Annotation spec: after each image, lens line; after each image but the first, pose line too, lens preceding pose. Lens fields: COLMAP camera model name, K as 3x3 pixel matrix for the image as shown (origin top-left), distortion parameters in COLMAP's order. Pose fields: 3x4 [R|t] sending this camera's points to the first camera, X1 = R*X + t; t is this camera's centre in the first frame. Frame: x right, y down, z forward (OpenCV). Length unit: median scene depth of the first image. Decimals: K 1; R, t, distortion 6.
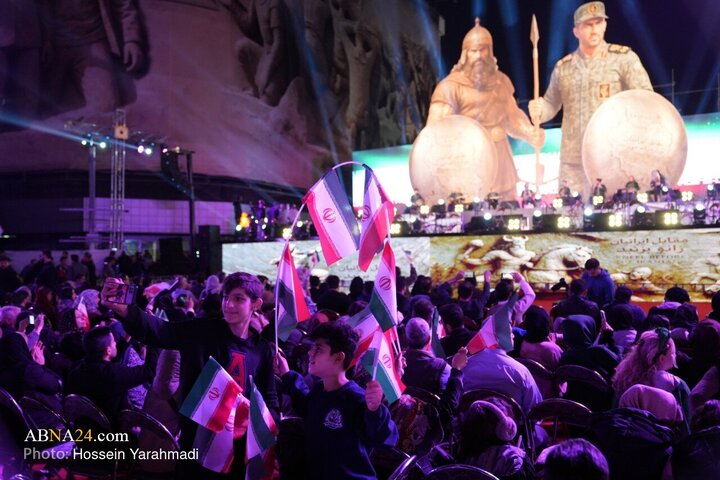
lens RADIAL K [[653.2, 0, 360.0], [0, 653.2, 240.0], [0, 0, 1]] dist [-0.005002, 0.001422]
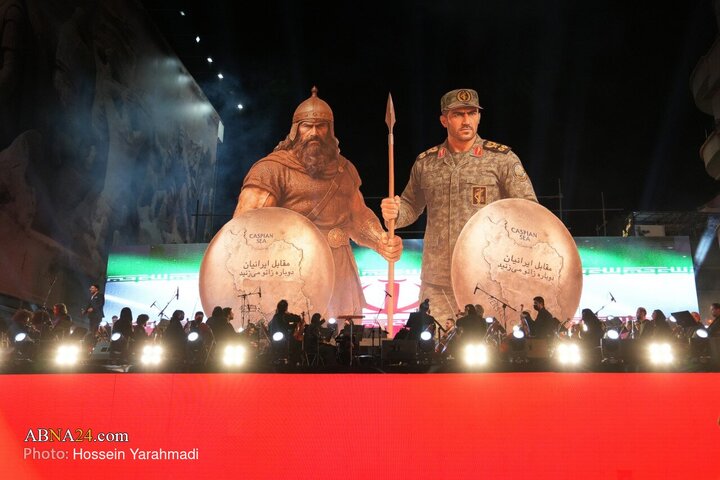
lens RADIAL K [[653.2, 0, 360.0], [0, 653.2, 240.0], [0, 0, 1]] dist [-0.005002, 0.001422]
pose [[0.908447, 0.125490, 0.398718, -0.052762], [-0.027403, 0.969699, -0.242760, 0.013539], [-0.417100, 0.209609, 0.884359, 0.362598]]
